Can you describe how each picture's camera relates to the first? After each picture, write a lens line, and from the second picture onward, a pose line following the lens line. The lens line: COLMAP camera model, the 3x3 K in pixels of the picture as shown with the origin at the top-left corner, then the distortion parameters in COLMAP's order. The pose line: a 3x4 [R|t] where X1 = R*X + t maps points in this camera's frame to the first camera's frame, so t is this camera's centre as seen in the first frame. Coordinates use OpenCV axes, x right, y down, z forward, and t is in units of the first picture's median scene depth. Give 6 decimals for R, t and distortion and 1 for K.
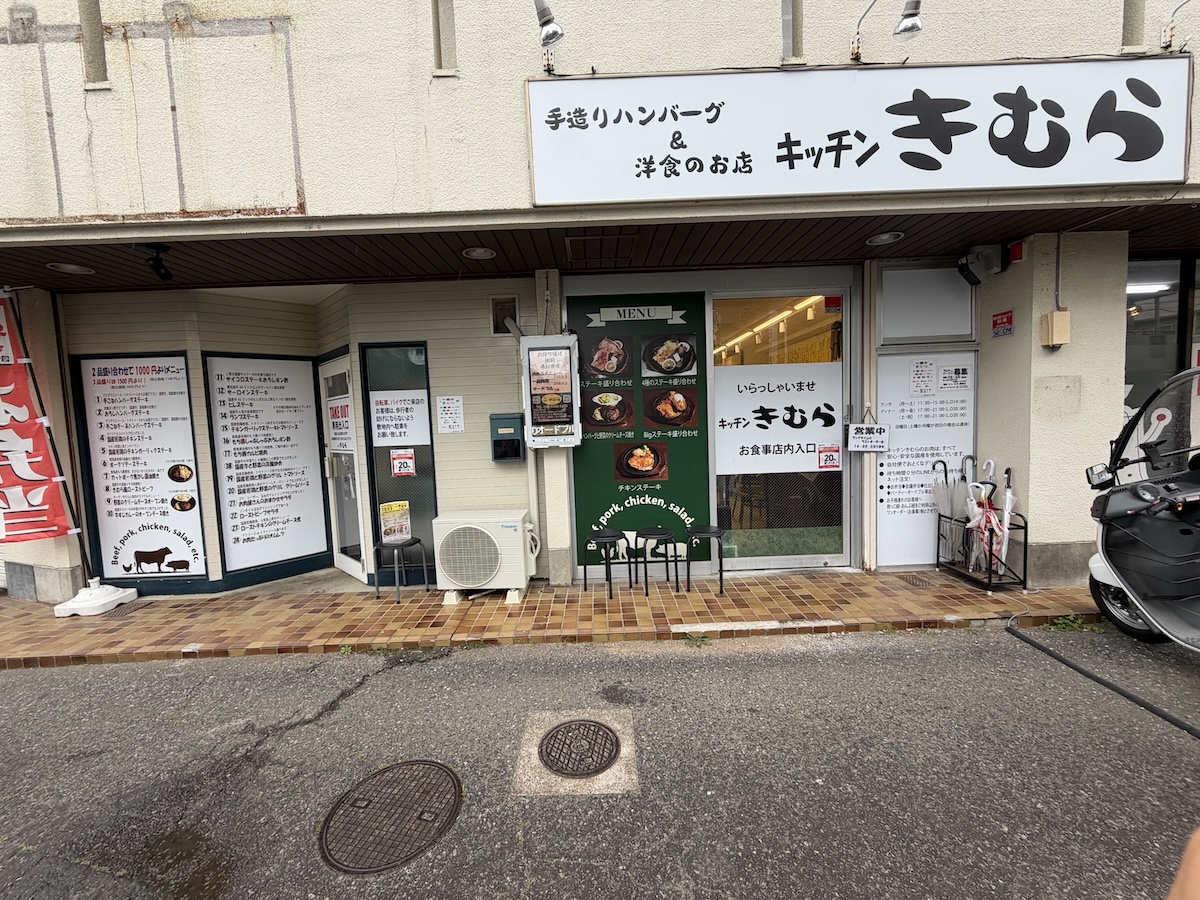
lens RADIAL K [[476.9, 0, 600.0], [0, 476.9, 450.0], [0, 0, 1]] dist [0.000800, -0.000249]
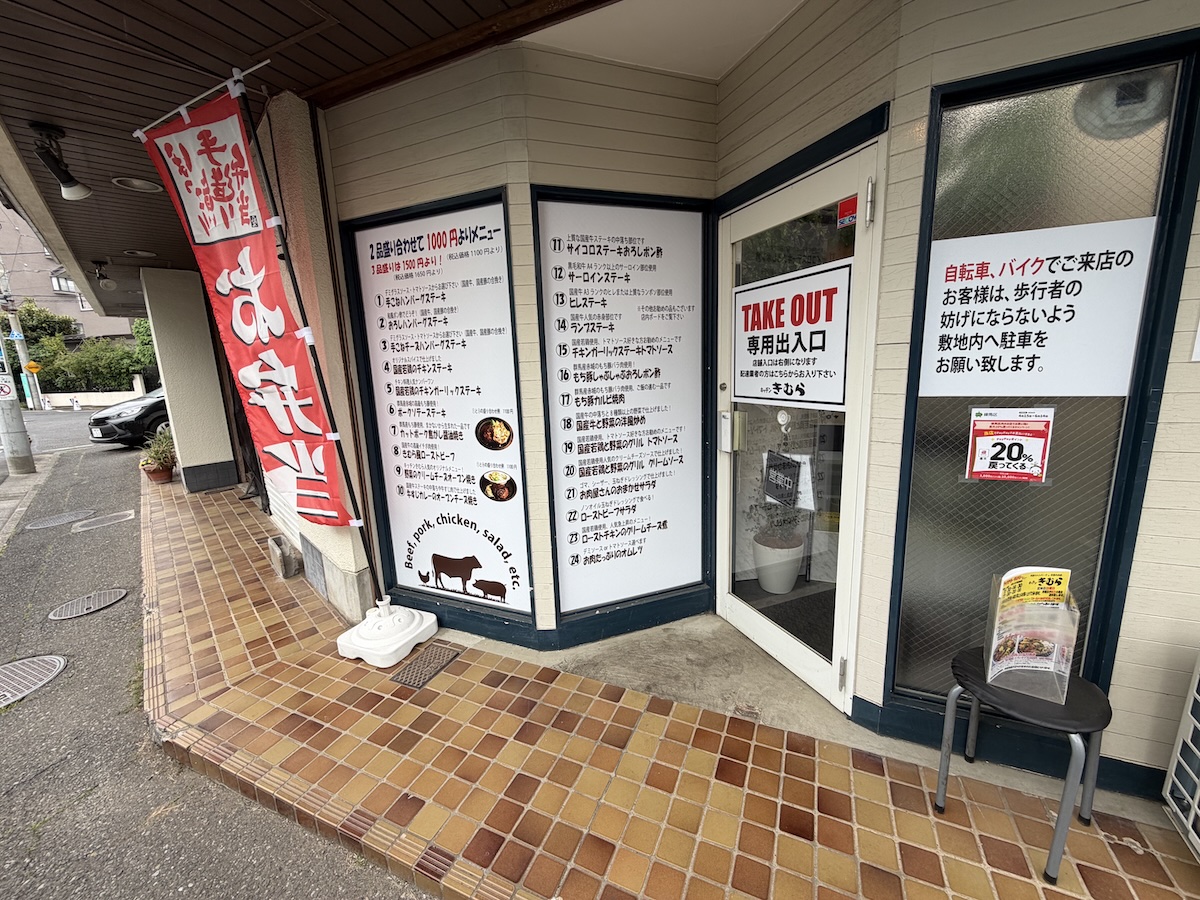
lens RADIAL K [[476.9, 0, 600.0], [0, 476.9, 450.0], [0, 0, 1]] dist [0.000800, -0.000249]
pose [[0.911470, 0.079523, -0.403607, -0.573440], [-0.026085, 0.990335, 0.136219, -0.010844], [0.410538, -0.113631, 0.904735, 0.580558]]
